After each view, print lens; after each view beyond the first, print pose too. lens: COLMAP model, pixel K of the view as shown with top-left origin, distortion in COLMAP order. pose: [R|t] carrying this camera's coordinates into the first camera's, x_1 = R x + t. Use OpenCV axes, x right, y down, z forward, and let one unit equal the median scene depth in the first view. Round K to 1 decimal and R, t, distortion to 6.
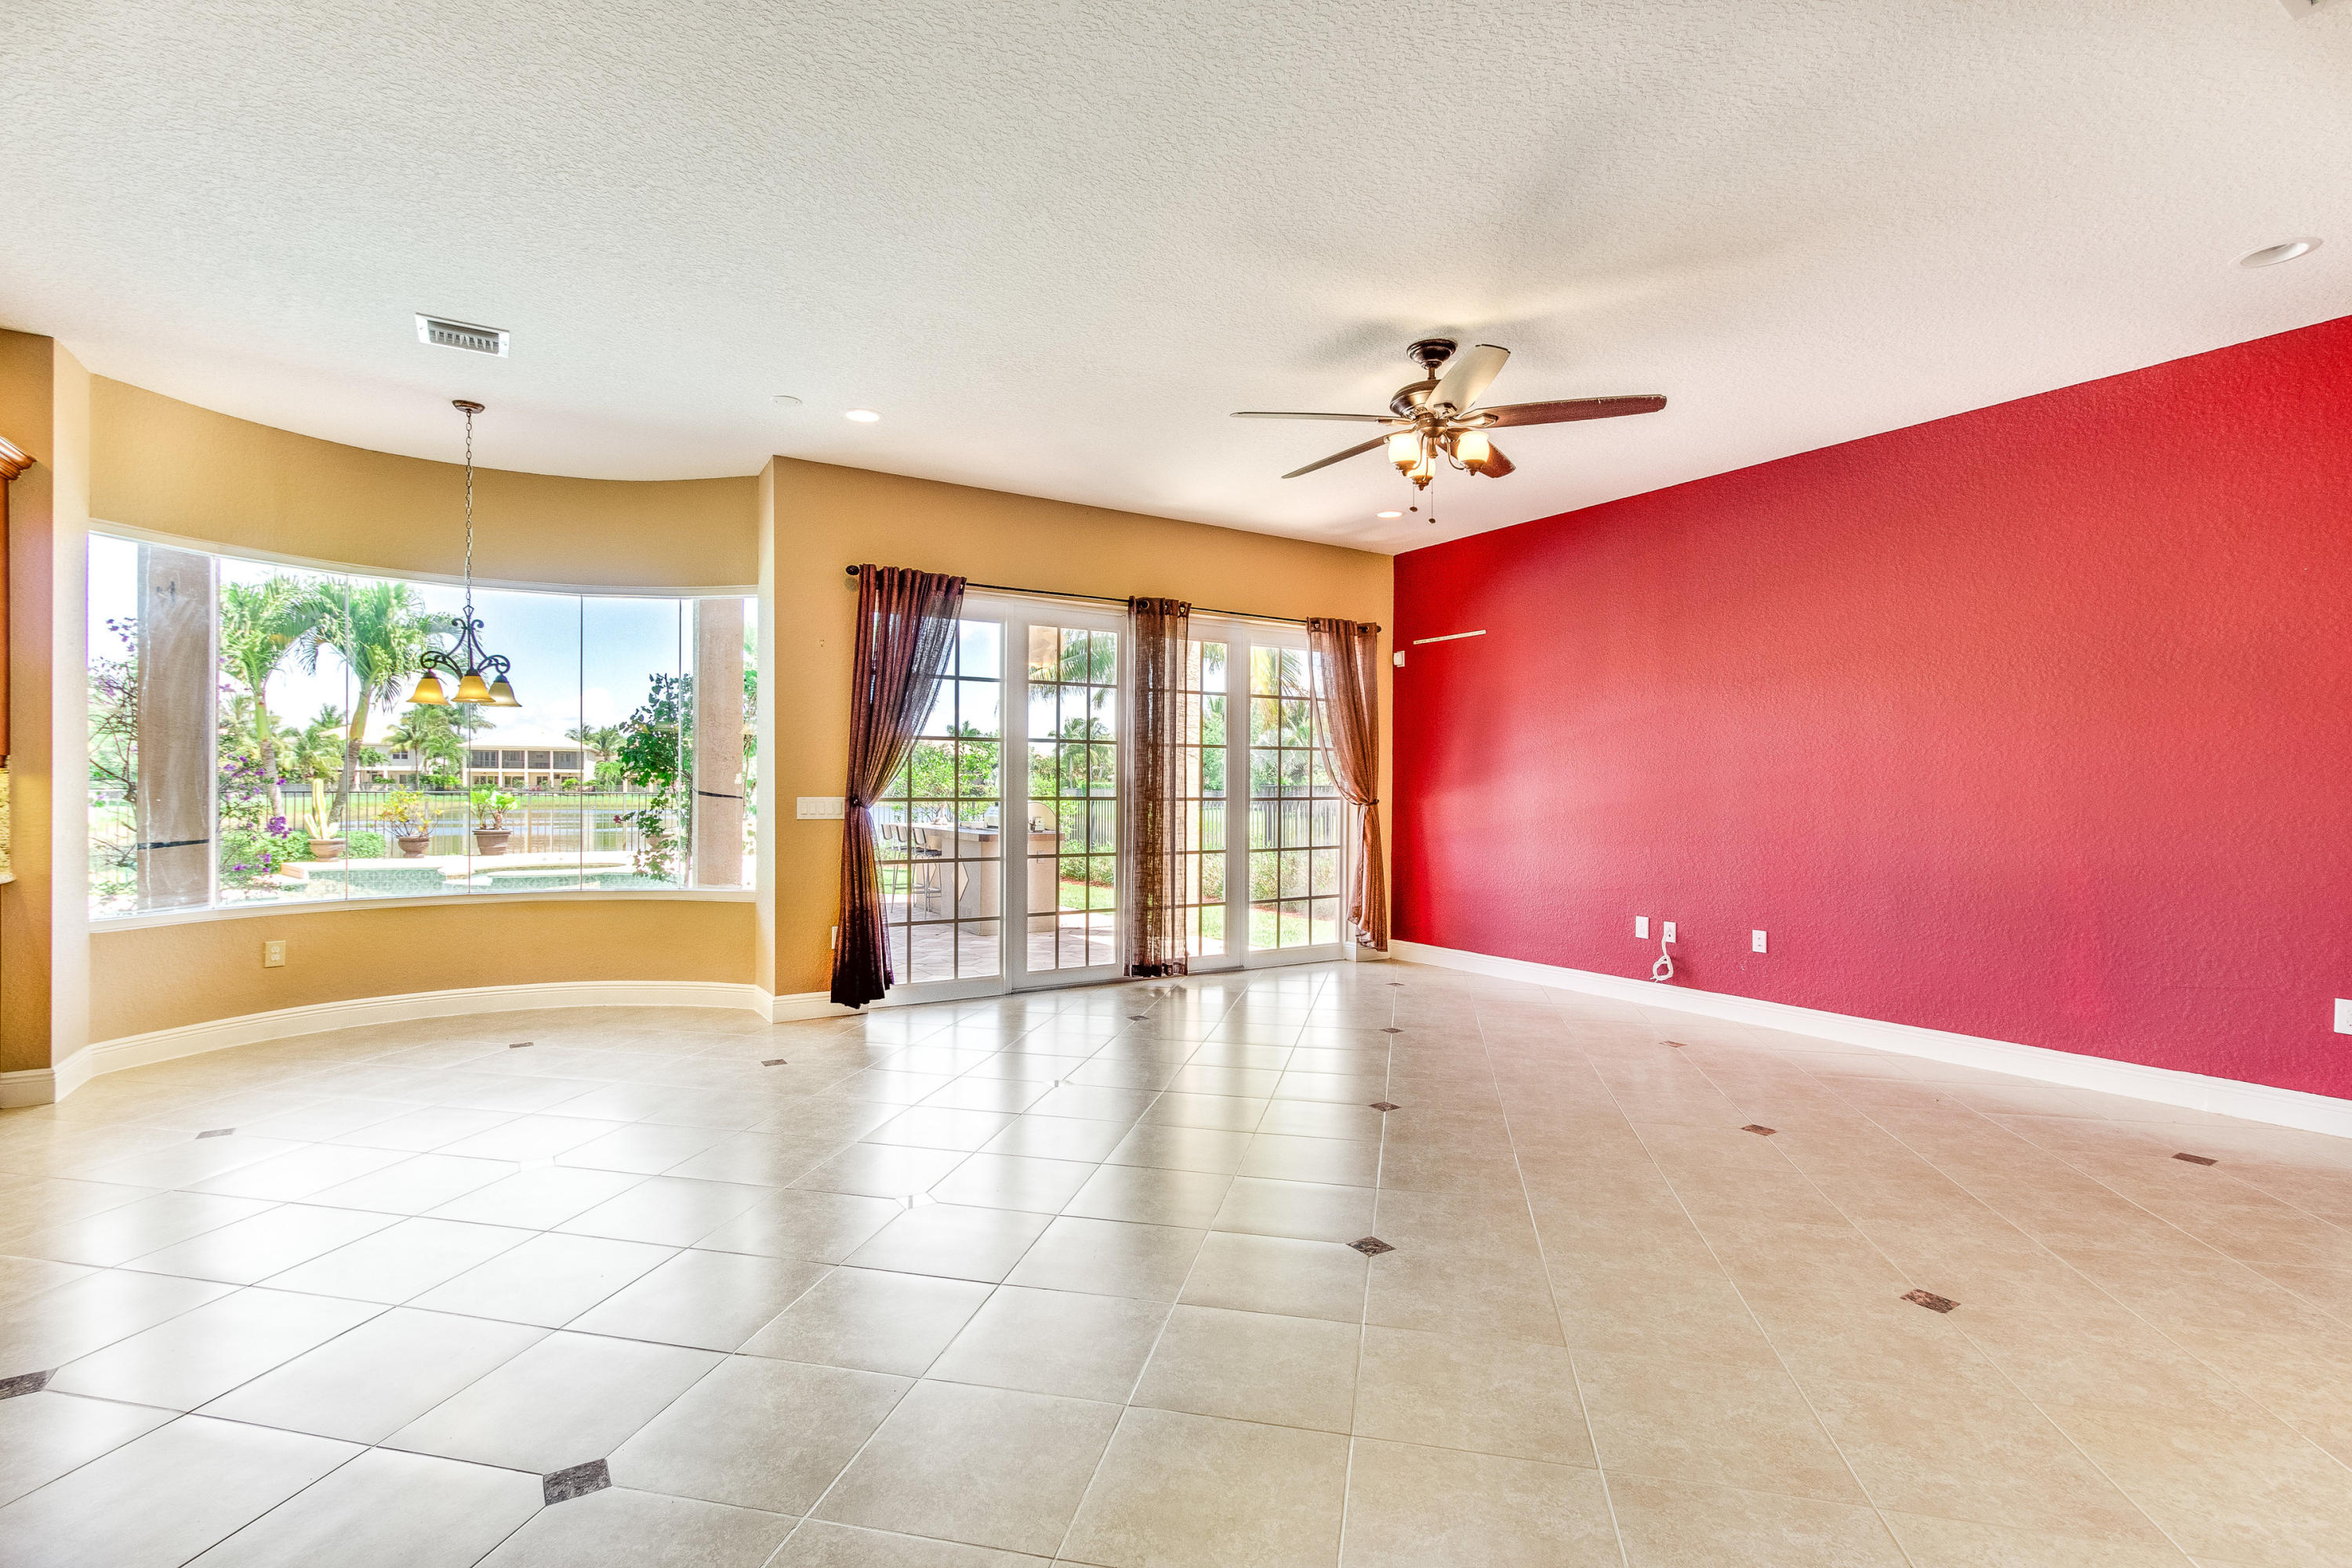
lens RADIAL K [[1071.3, 0, 1176.0], [0, 1071.3, 784.0], [0, 0, 1]] dist [-0.002085, -0.000097]
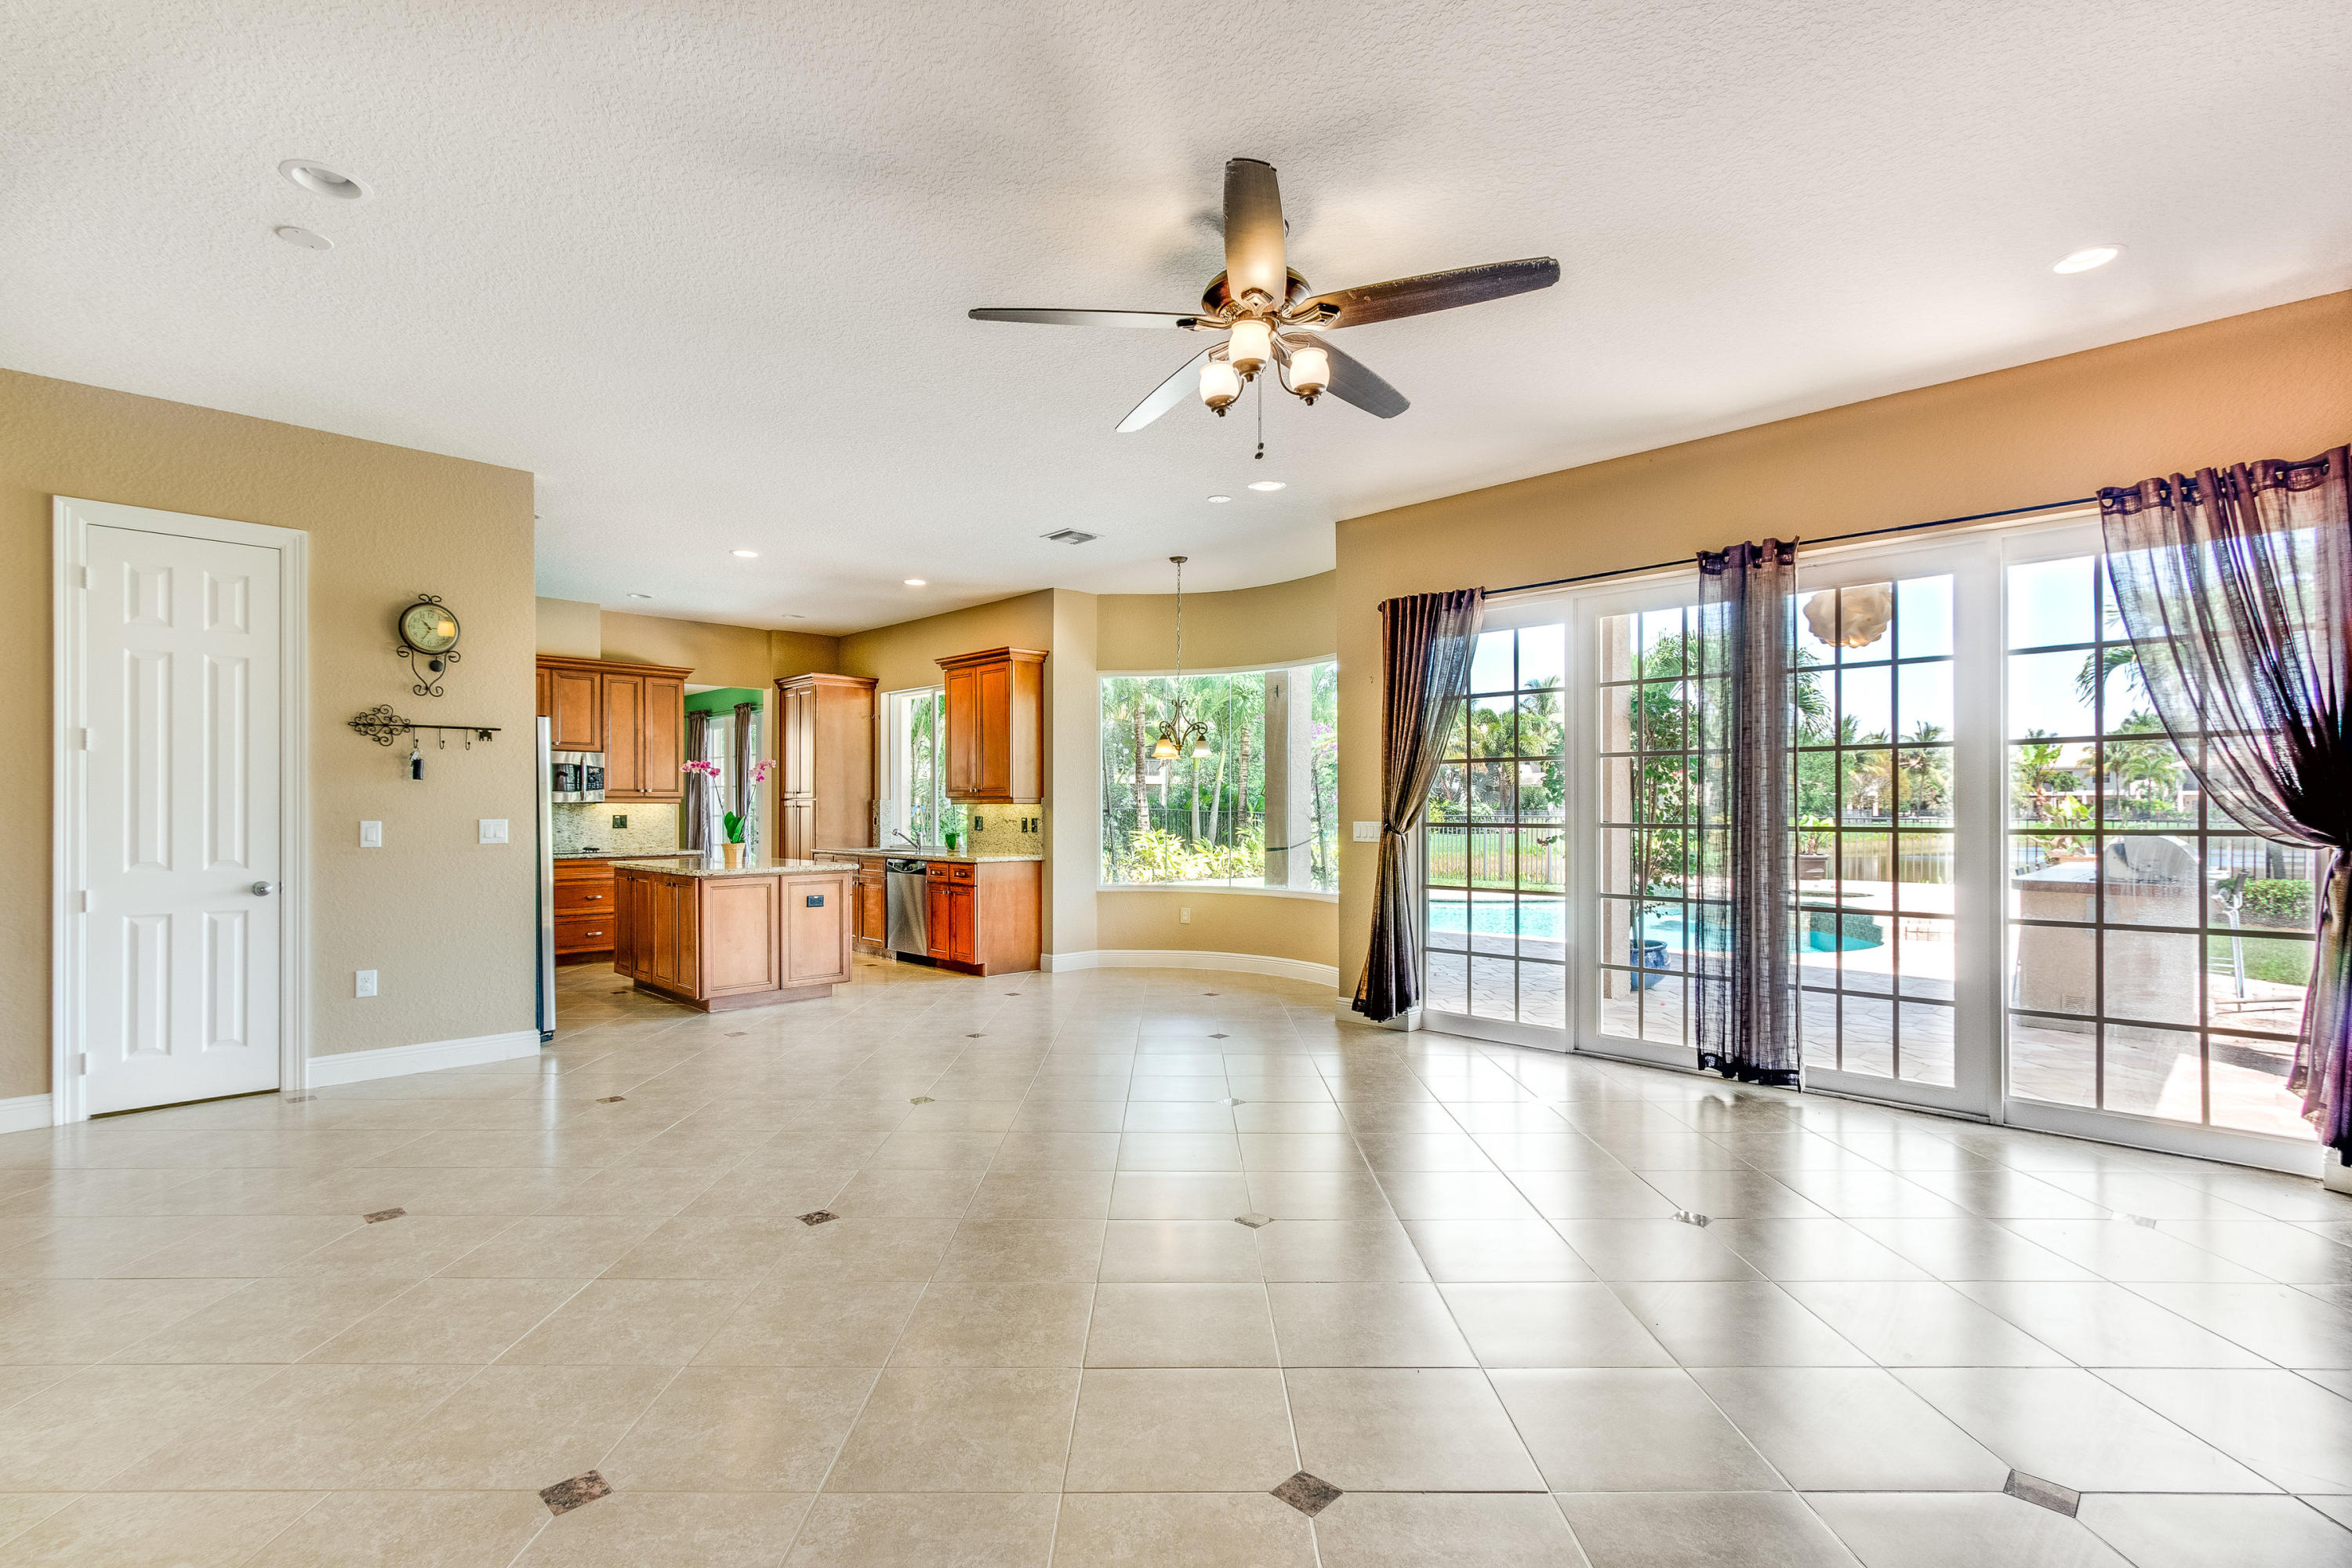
lens RADIAL K [[1138.6, 0, 1235.9], [0, 1138.6, 806.7], [0, 0, 1]] dist [-0.000197, 0.000452]
pose [[0.223227, -0.006400, -0.974745, 0.740691], [0.003214, 0.999978, -0.005829, 0.003170], [0.974761, -0.001832, 0.223243, 0.592425]]
